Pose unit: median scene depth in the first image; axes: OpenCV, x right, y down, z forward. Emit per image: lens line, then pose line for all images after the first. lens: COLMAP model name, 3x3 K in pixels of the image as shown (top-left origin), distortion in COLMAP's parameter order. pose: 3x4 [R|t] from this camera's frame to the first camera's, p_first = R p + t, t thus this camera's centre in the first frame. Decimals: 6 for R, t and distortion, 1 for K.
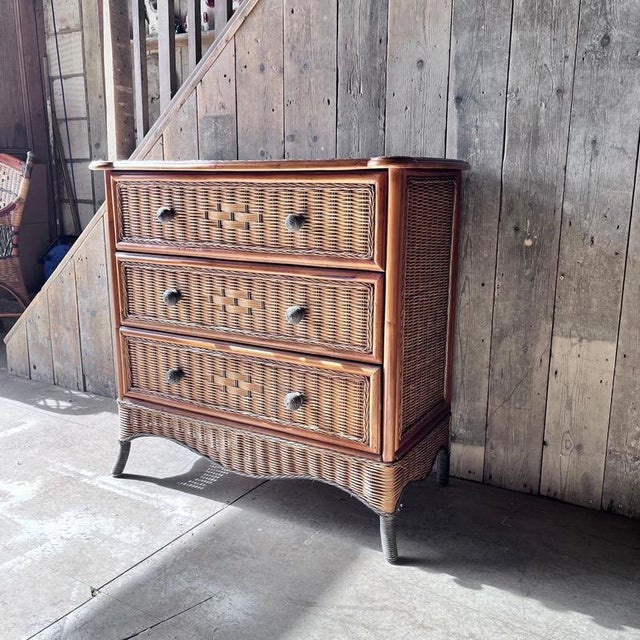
lens RADIAL K [[655.9, 0, 322.2], [0, 655.9, 329.9], [0, 0, 1]] dist [0.007822, 0.000000]
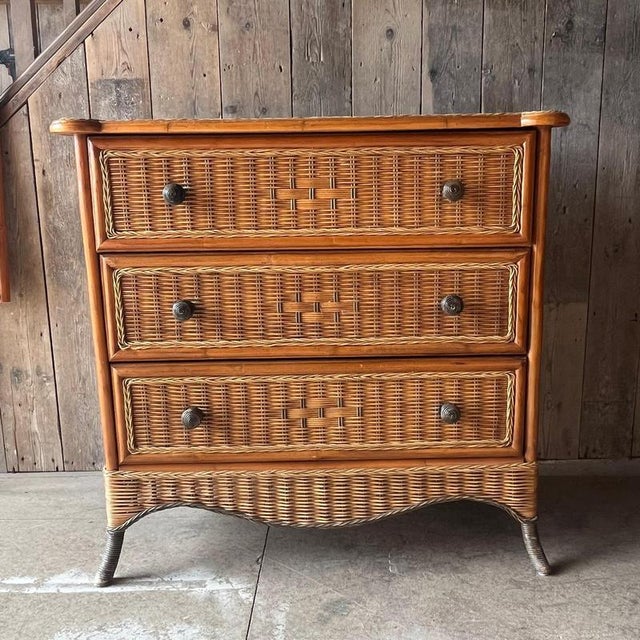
lens RADIAL K [[655.9, 0, 334.1], [0, 655.9, 322.8], [0, 0, 1]] dist [0.007822, 0.000000]
pose [[0.855845, -0.115296, 0.504218, -0.456179], [0.132987, 0.991117, 0.000905, -0.003543], [-0.499844, 0.066280, 0.863576, 0.257146]]
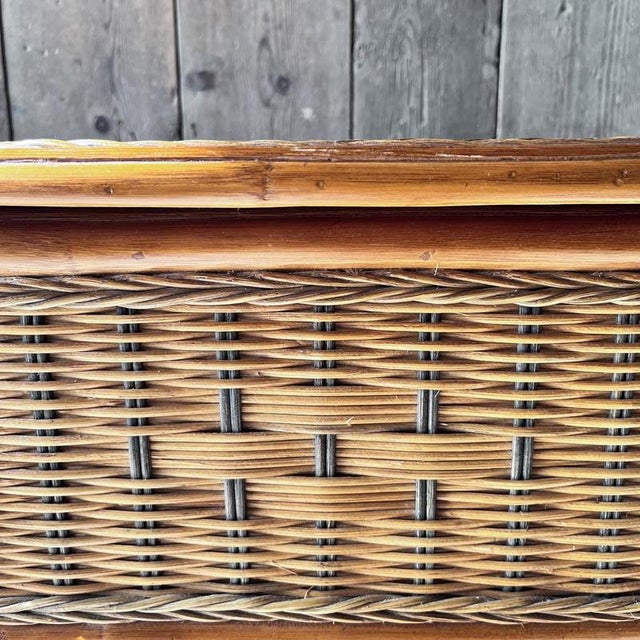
lens RADIAL K [[655.9, 0, 316.9], [0, 655.9, 314.2], [0, 0, 1]] dist [0.007822, 0.000000]
pose [[0.864371, -0.118602, 0.488668, -0.206206], [0.122887, 0.992144, 0.023432, -0.200368], [-0.487608, 0.039797, 0.872155, 0.786917]]
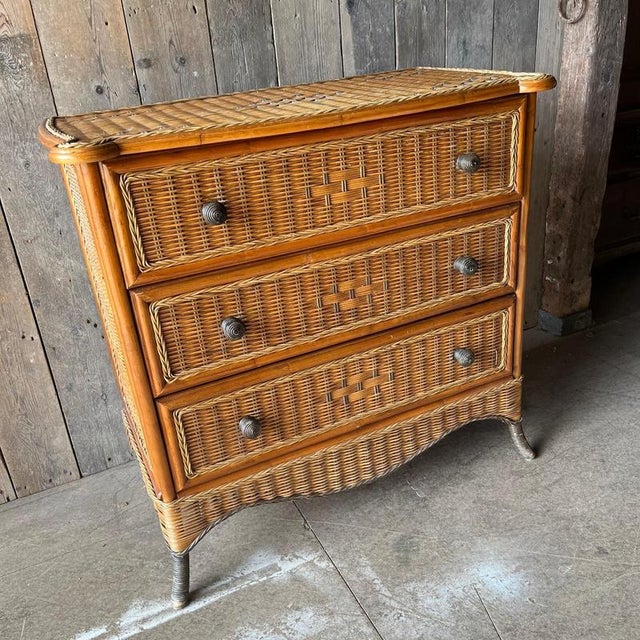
lens RADIAL K [[655.9, 0, 333.0], [0, 655.9, 329.5], [0, 0, 1]] dist [0.007822, 0.000000]
pose [[0.552363, -0.401584, 0.730497, -0.673751], [0.264898, 0.915448, 0.302958, -0.219026], [-0.790395, 0.026164, 0.612039, 0.465940]]
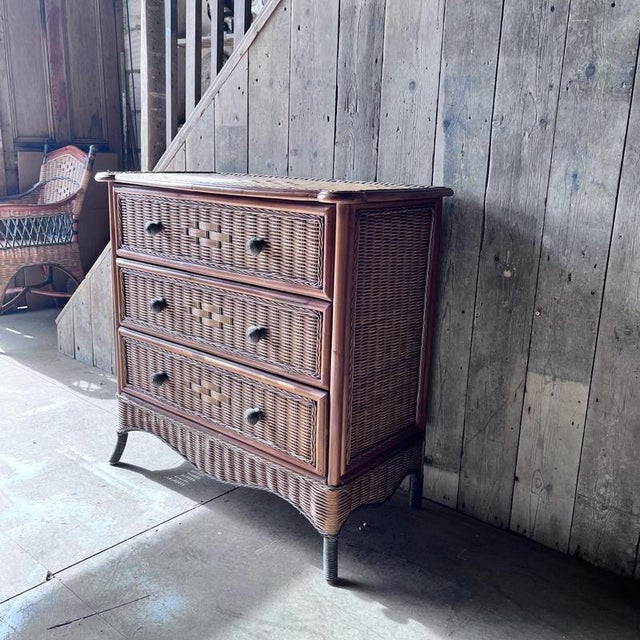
lens RADIAL K [[655.9, 0, 321.0], [0, 655.9, 324.3], [0, 0, 1]] dist [0.007822, 0.000000]
pose [[0.985351, 0.070921, -0.155091, 0.197758], [-0.067041, 0.997296, 0.030116, -0.069160], [0.156807, -0.019277, 0.987441, -0.003922]]
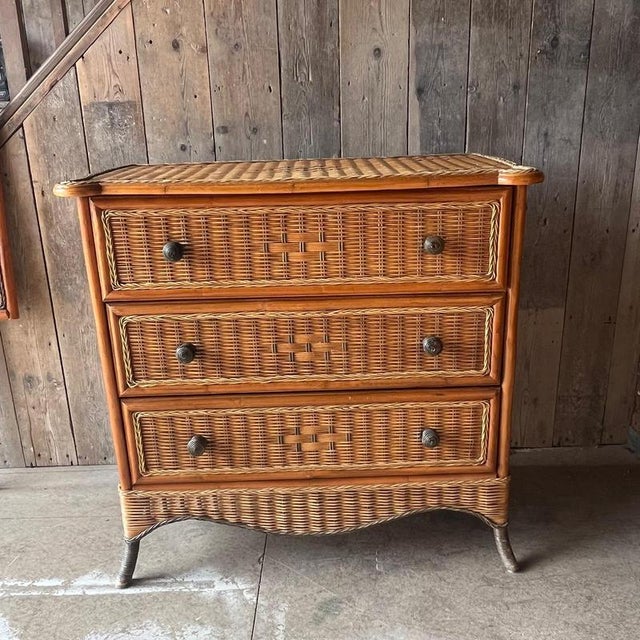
lens RADIAL K [[655.9, 0, 333.7], [0, 655.9, 328.4], [0, 0, 1]] dist [0.007822, 0.000000]
pose [[0.850684, -0.186636, 0.491431, -0.462229], [0.142661, 0.981732, 0.125894, -0.143237], [-0.505950, -0.036988, 0.861769, 0.196760]]
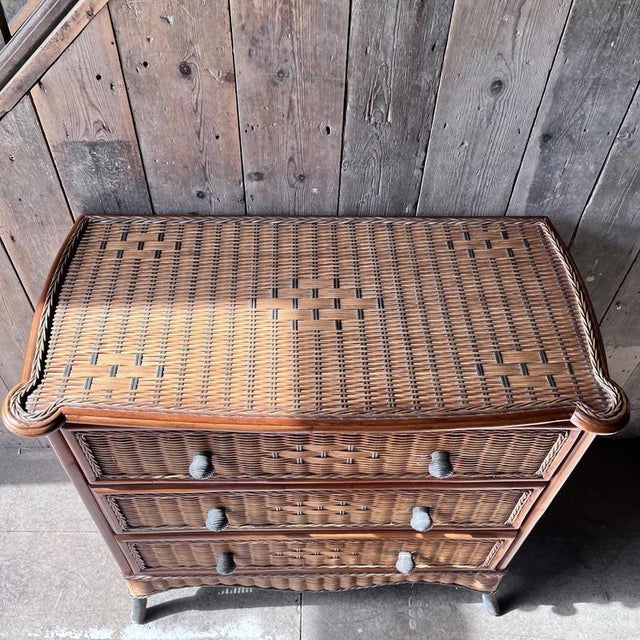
lens RADIAL K [[655.9, 0, 318.5], [0, 655.9, 324.9], [0, 0, 1]] dist [0.007822, 0.000000]
pose [[0.855240, -0.383506, 0.348551, -0.305387], [0.096510, 0.778676, 0.619960, -0.647113], [-0.509166, -0.496576, 0.702967, 0.551620]]
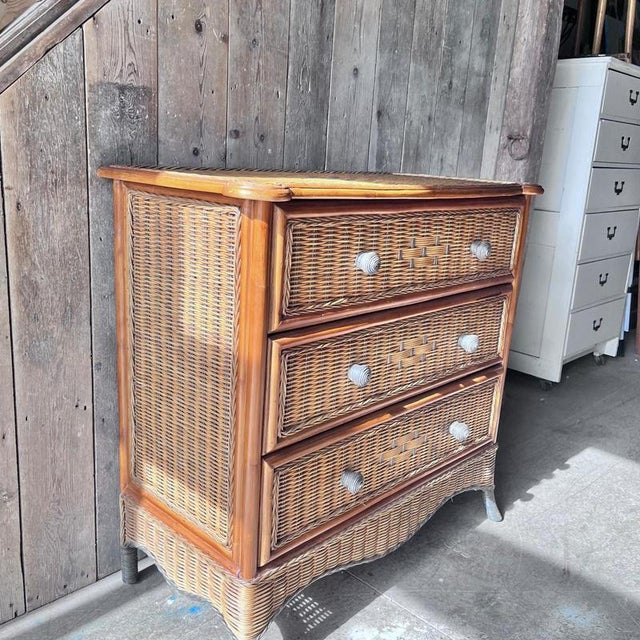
lens RADIAL K [[655.9, 0, 320.5], [0, 655.9, 316.3], [0, 0, 1]] dist [0.007822, 0.000000]
pose [[0.232174, -0.229107, 0.945307, -0.900004], [0.162224, 0.967373, 0.194612, -0.257563], [-0.959051, 0.108167, 0.261765, 0.854198]]
